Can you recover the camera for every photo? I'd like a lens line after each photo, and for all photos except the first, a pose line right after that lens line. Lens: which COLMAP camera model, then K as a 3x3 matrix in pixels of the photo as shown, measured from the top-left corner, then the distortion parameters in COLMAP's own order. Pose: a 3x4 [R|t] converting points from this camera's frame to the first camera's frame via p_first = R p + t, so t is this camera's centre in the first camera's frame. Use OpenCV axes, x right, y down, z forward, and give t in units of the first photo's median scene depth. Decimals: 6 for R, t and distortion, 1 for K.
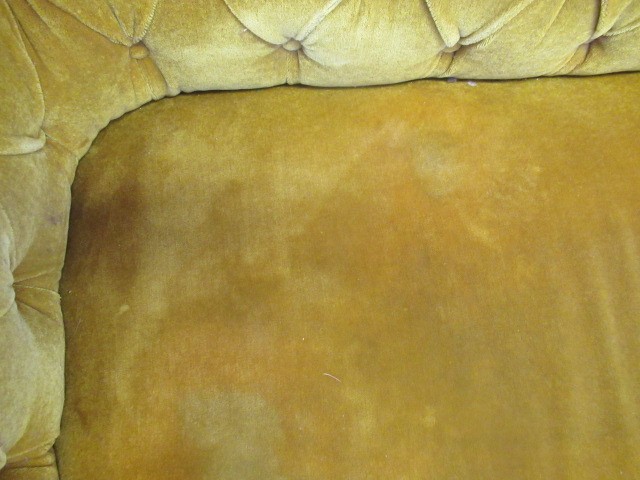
lens RADIAL K [[494.0, 0, 322.1], [0, 494.0, 240.2], [0, 0, 1]] dist [-0.012831, -0.003483]
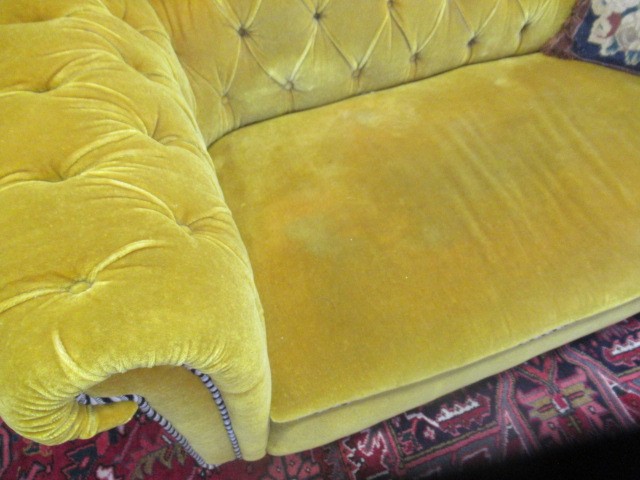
lens RADIAL K [[494.0, 0, 318.6], [0, 494.0, 240.5], [0, 0, 1]] dist [-0.012831, -0.003483]
pose [[0.956628, -0.269294, 0.111101, -0.370484], [0.291305, 0.881641, -0.371283, 1.108343], [0.002034, 0.387543, 0.921849, -0.808546]]
